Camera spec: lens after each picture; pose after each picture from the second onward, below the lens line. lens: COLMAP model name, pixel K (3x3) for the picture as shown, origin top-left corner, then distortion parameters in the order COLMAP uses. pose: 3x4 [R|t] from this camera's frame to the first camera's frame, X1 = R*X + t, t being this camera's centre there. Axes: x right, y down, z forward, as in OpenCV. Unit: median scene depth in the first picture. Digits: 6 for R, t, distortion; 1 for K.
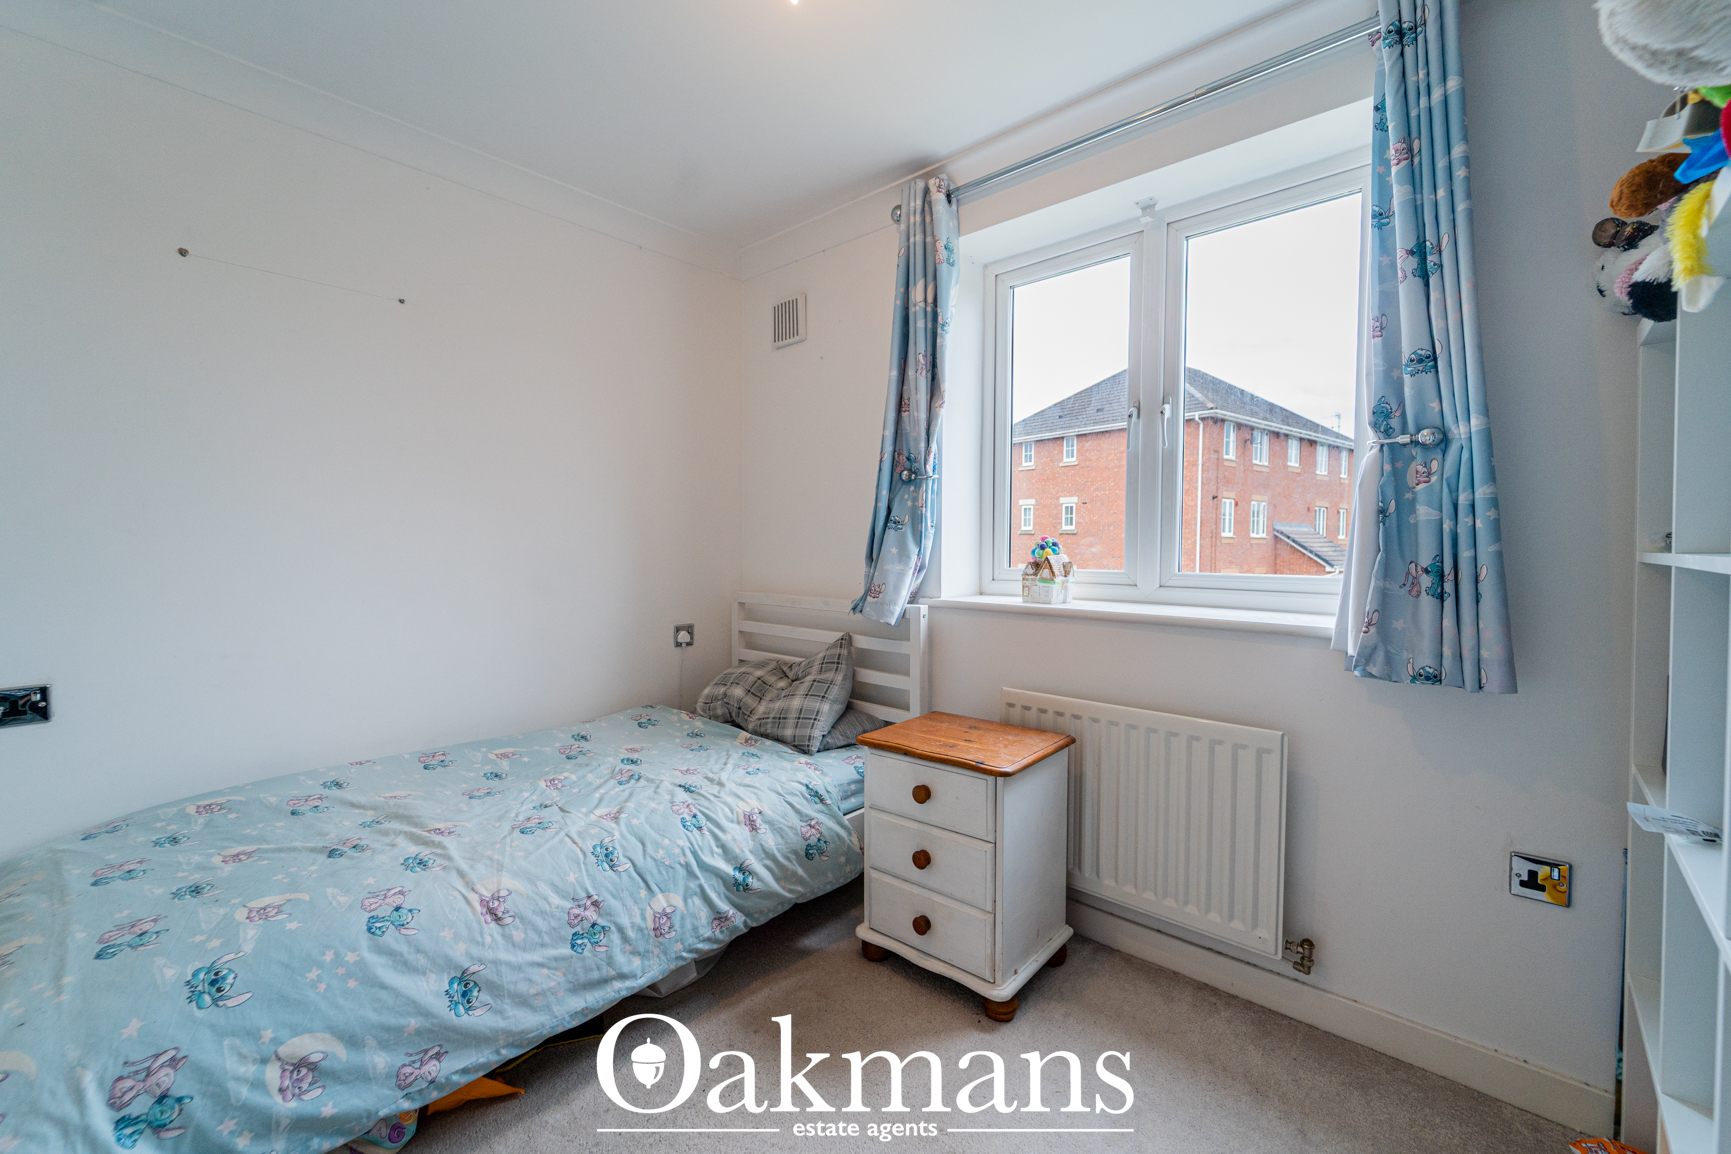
lens RADIAL K [[707.2, 0, 871.9], [0, 707.2, 573.7], [0, 0, 1]] dist [-0.001456, 0.000017]
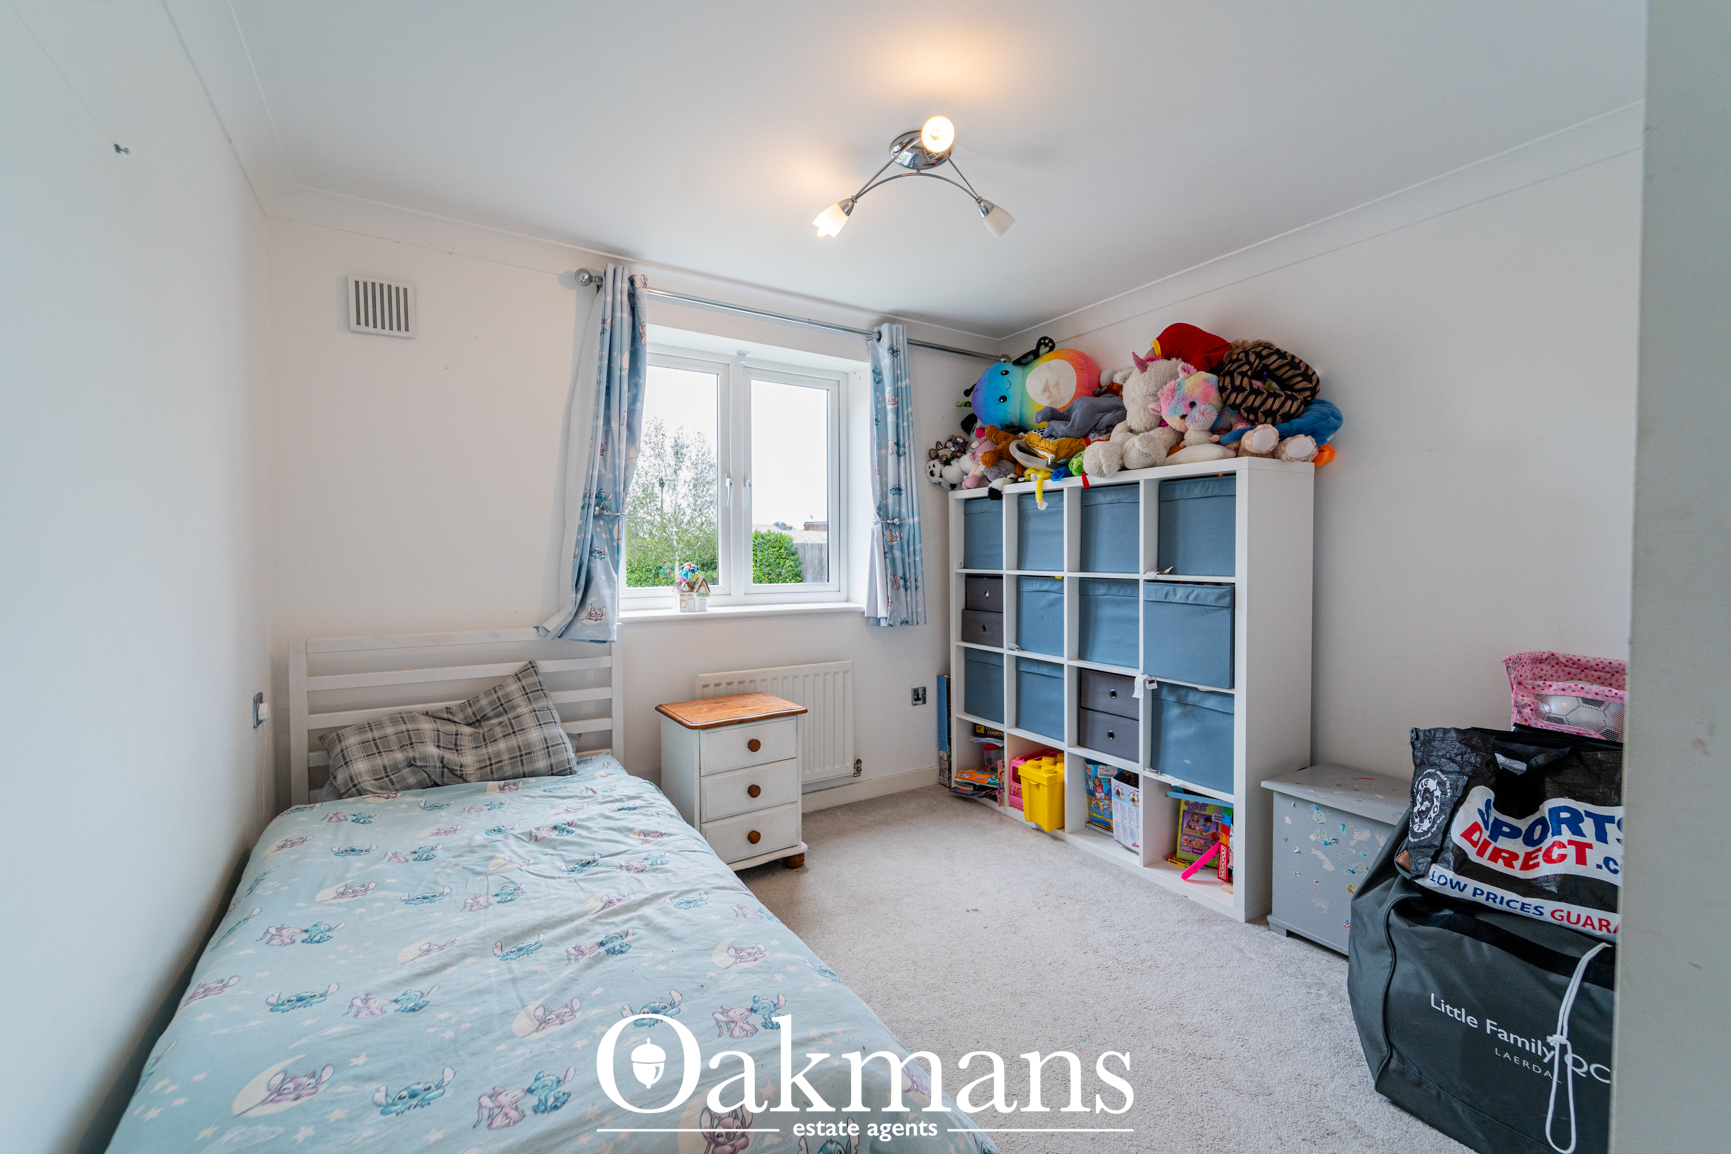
lens RADIAL K [[707.2, 0, 871.9], [0, 707.2, 573.7], [0, 0, 1]] dist [-0.001456, 0.000017]
pose [[0.263988, -0.032911, 0.963964, -1.324503], [0.038718, 0.998974, 0.023503, -0.067990], [-0.963748, 0.031118, 0.264992, 0.394804]]
